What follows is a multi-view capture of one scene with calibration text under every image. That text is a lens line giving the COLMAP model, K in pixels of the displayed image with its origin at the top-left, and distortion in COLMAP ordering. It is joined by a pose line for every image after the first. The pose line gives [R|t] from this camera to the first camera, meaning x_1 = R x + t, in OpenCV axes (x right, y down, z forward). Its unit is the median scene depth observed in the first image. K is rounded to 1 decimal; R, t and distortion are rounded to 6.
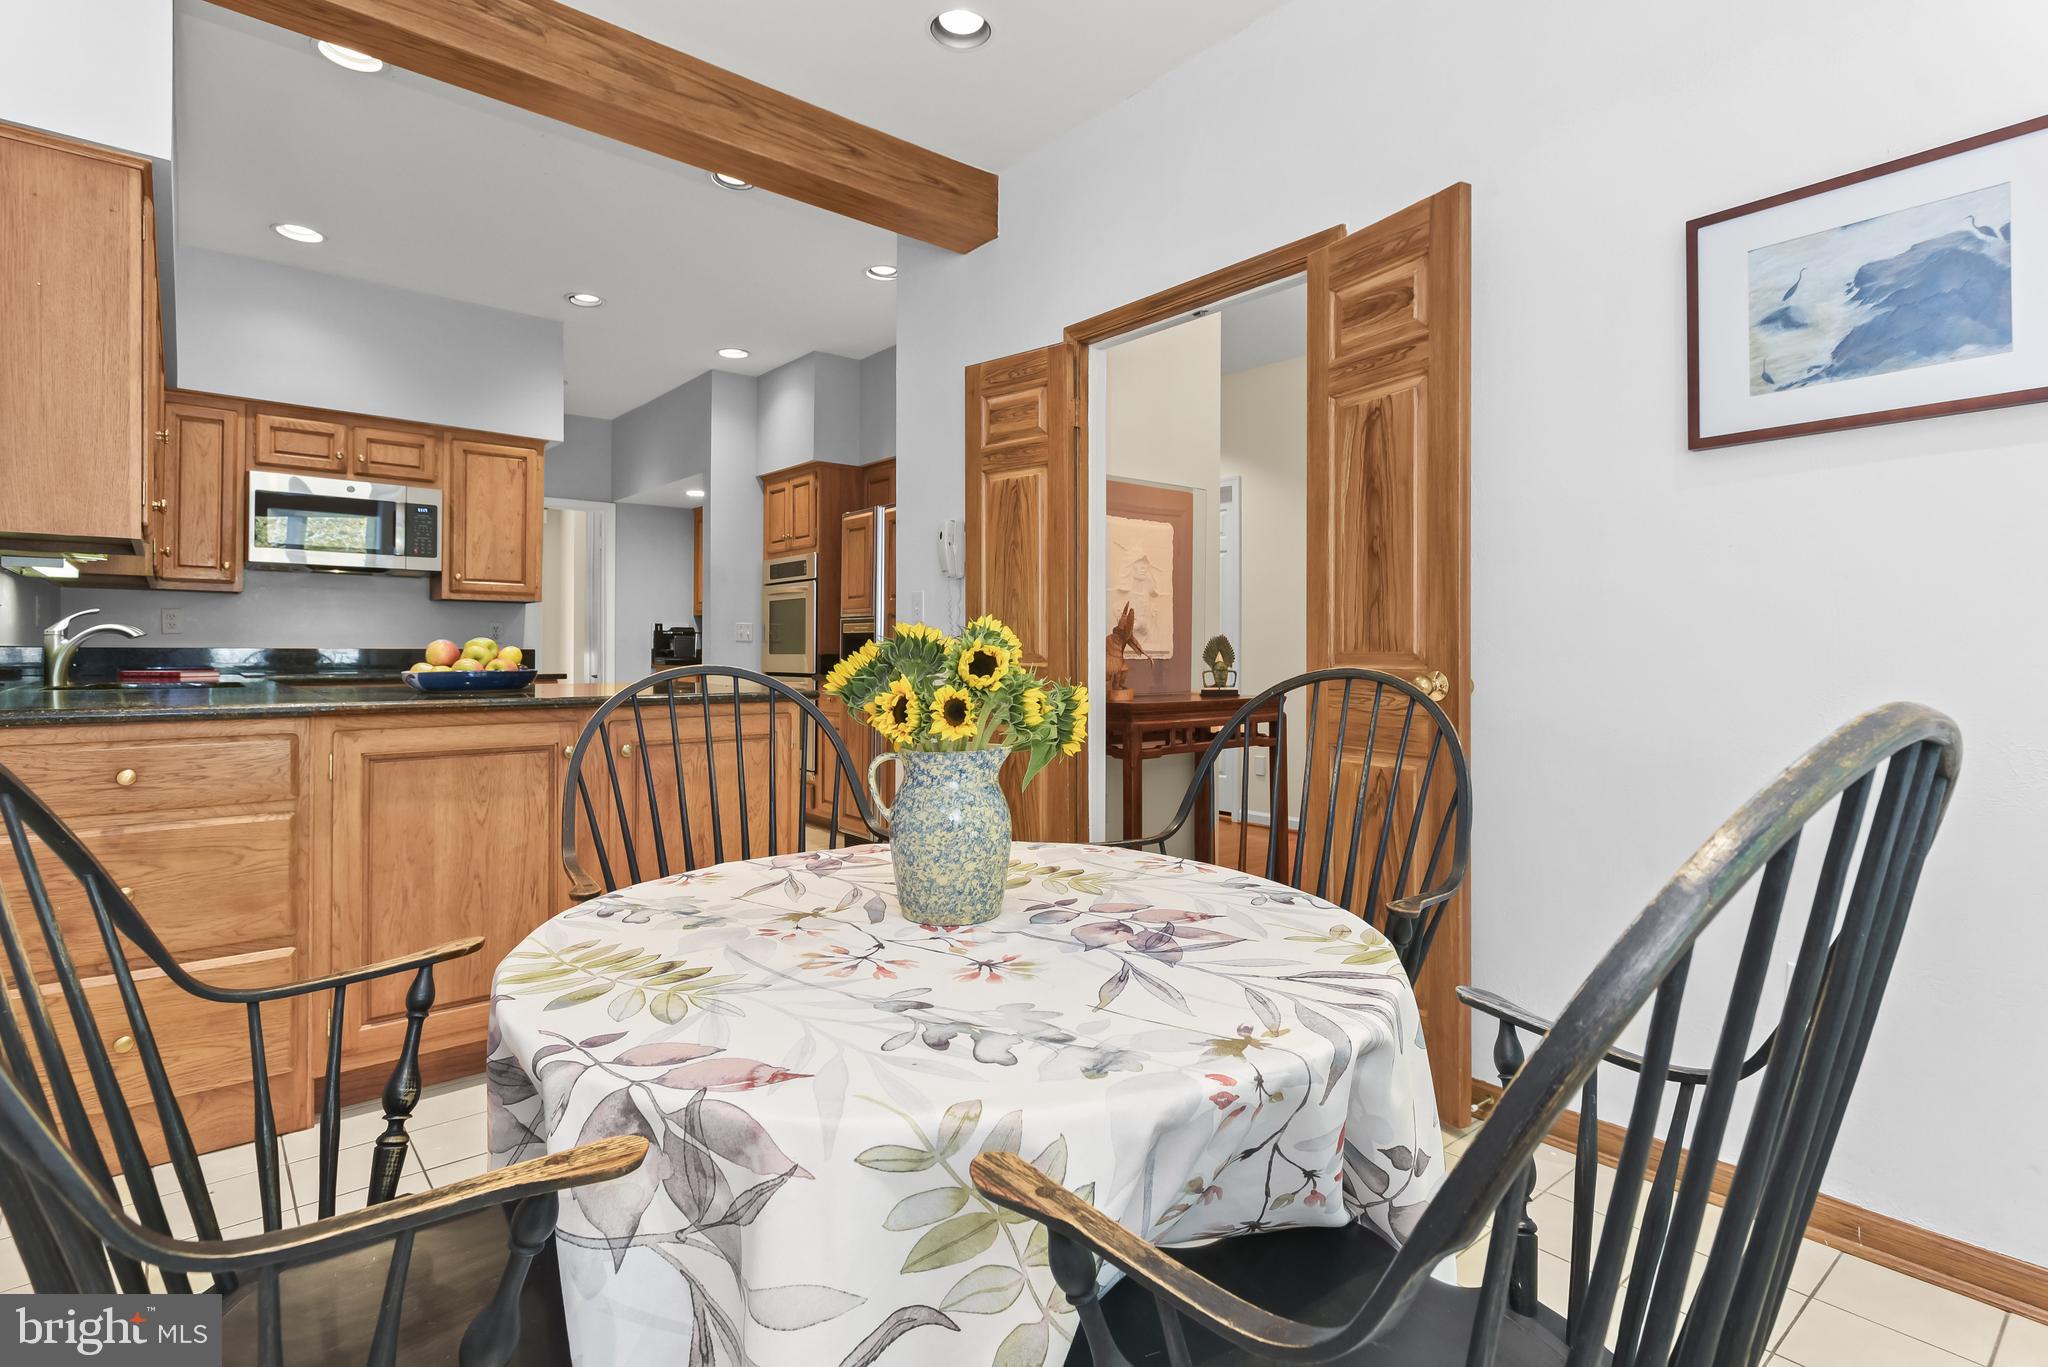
lens RADIAL K [[995.6, 0, 1024.0], [0, 995.6, 657.7], [0, 0, 1]] dist [0.004157, -0.000552]
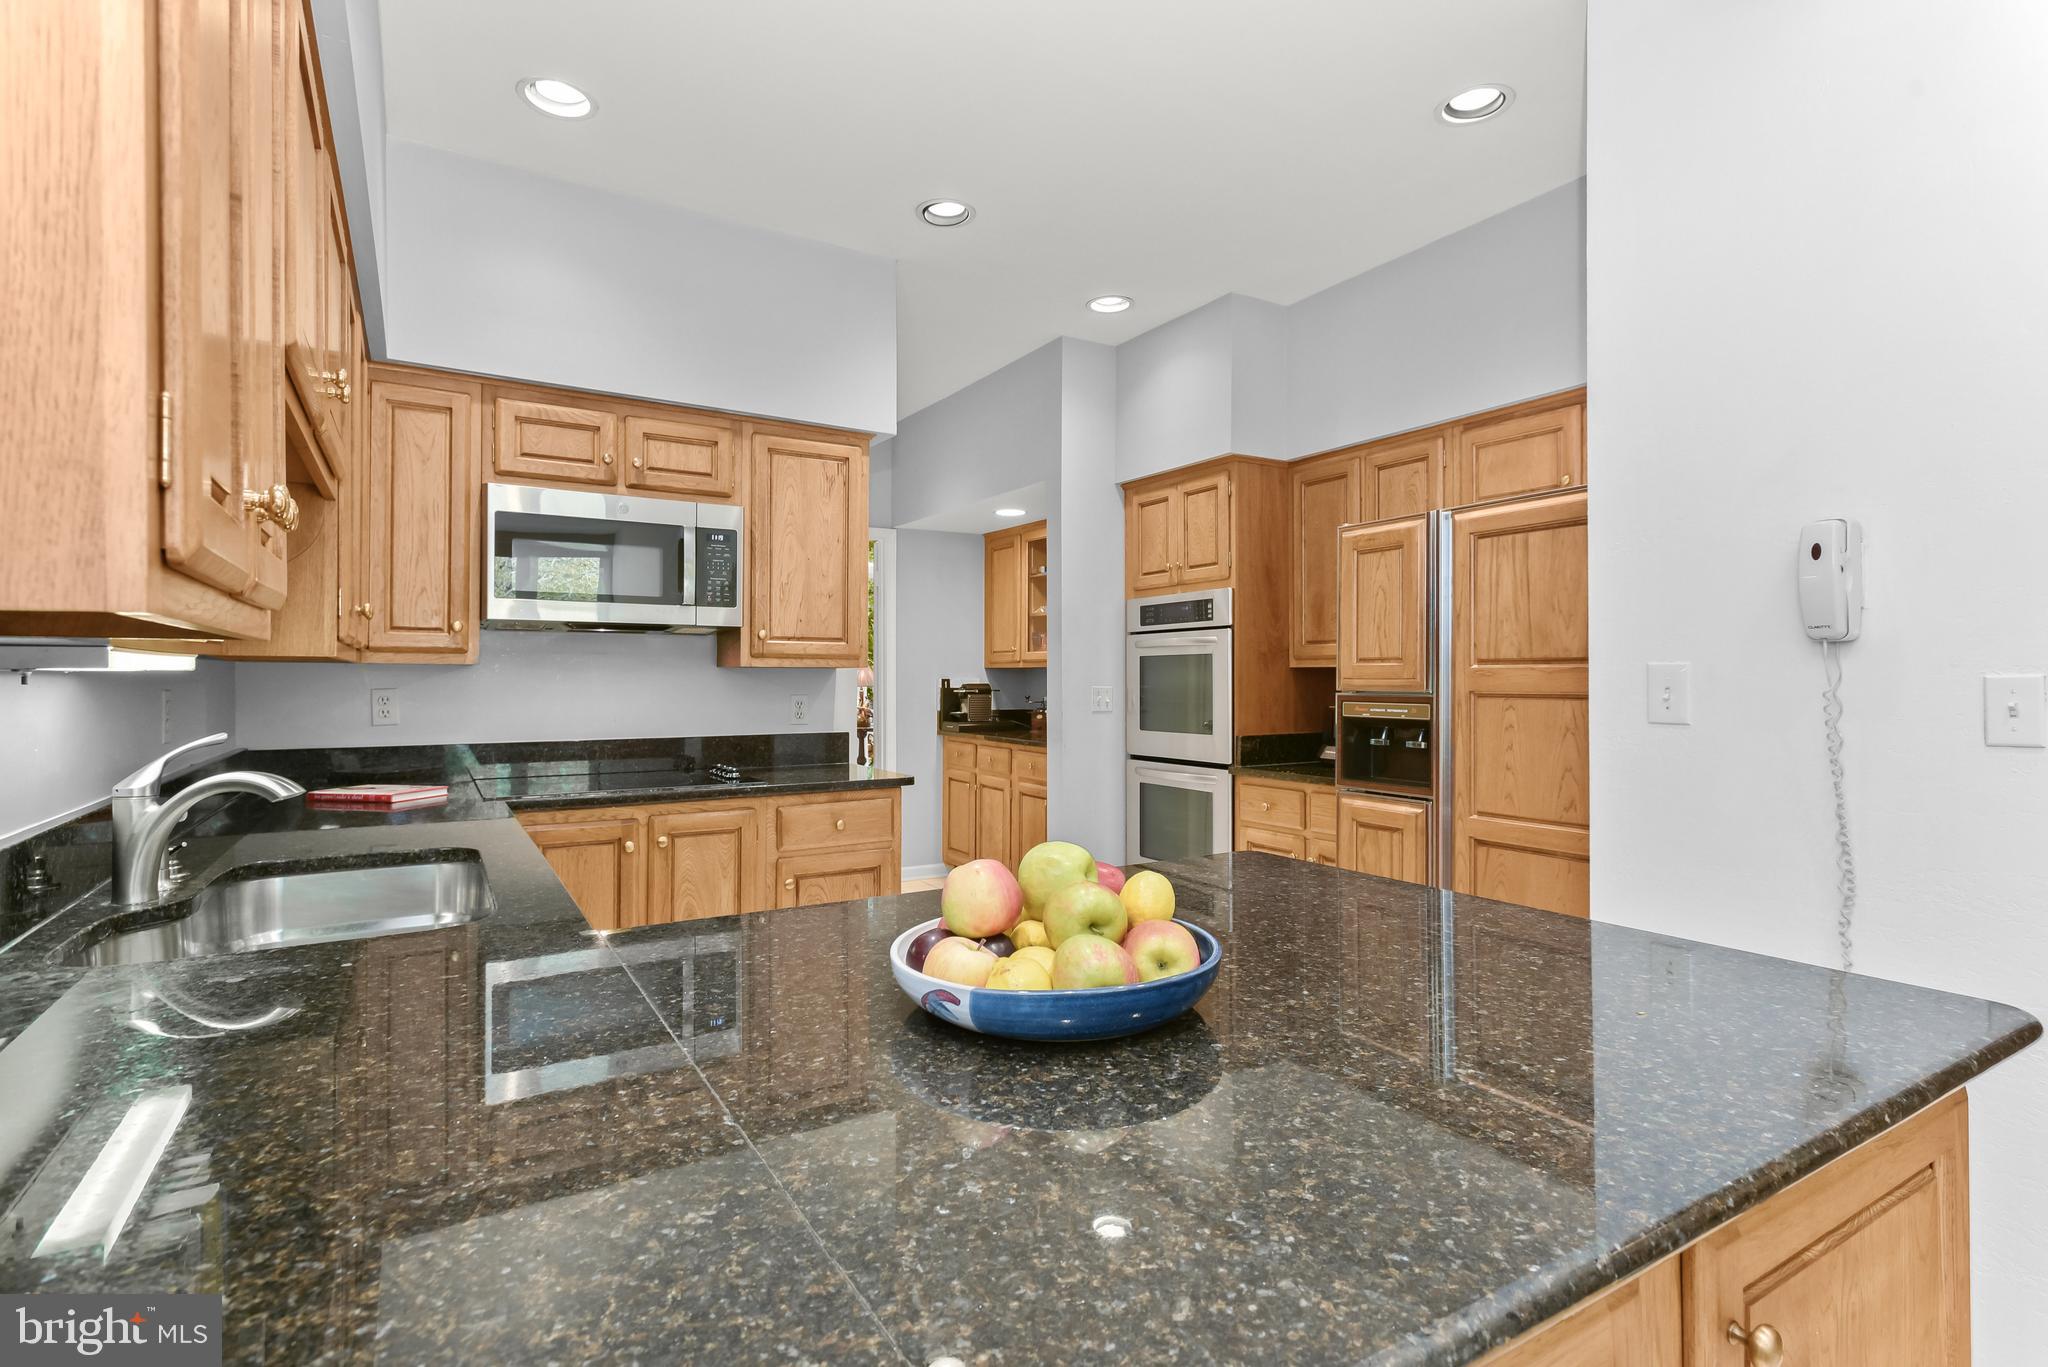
lens RADIAL K [[995.6, 0, 1029.5], [0, 995.6, 685.7], [0, 0, 1]] dist [0.004157, -0.000552]
pose [[0.987925, -0.004223, -0.154875, -0.285316], [0.004158, 0.999991, -0.000745, -0.045433], [0.154877, 0.000092, 0.987934, 0.360188]]
